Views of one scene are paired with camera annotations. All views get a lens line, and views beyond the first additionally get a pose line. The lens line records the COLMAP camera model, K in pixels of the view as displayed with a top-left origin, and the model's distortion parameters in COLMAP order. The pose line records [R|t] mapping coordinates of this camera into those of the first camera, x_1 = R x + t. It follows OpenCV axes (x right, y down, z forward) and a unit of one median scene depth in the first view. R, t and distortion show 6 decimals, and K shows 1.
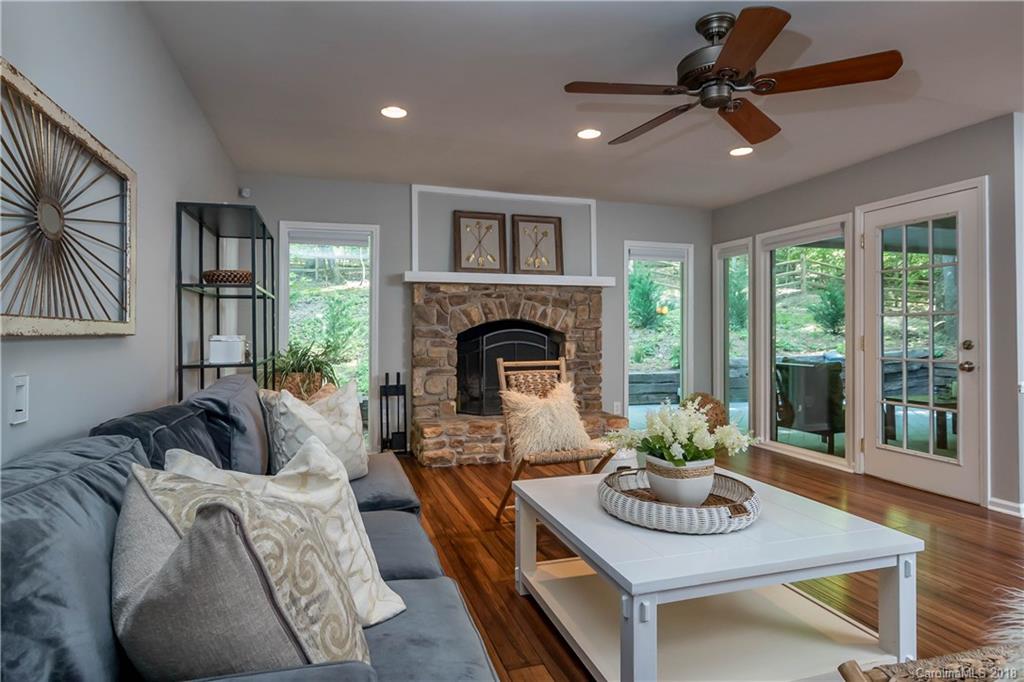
lens RADIAL K [[554.5, 0, 500.3], [0, 554.5, 323.8], [0, 0, 1]] dist [-0.001364, 0.000834]
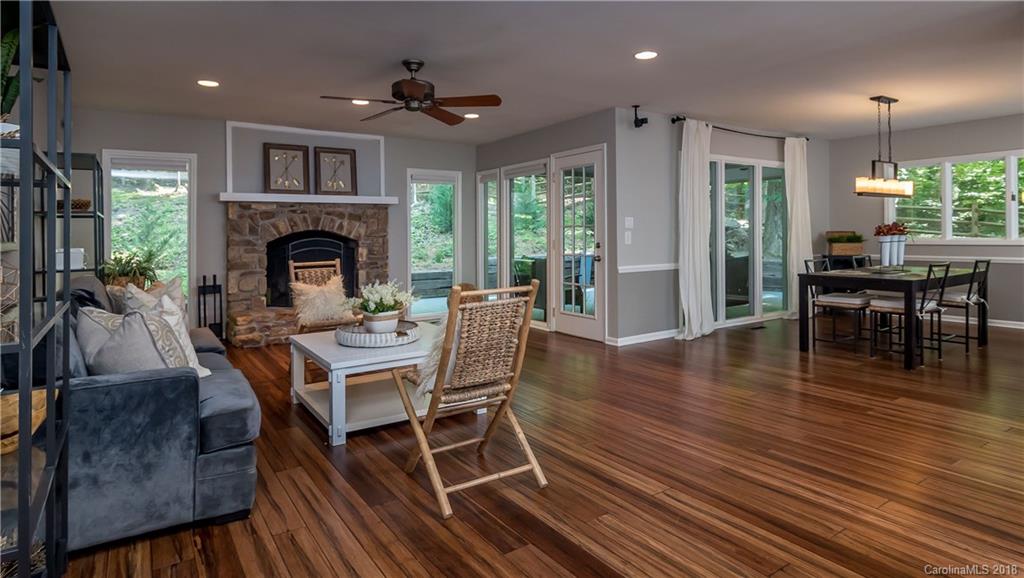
lens RADIAL K [[548.5, 0, 499.7], [0, 548.5, 224.2], [0, 0, 1]] dist [0.003780, 0.001215]
pose [[0.958503, -0.006200, 0.285015, 0.074341], [0.007454, 0.999967, -0.003317, -0.015320], [-0.284985, 0.005304, 0.958517, -0.342028]]
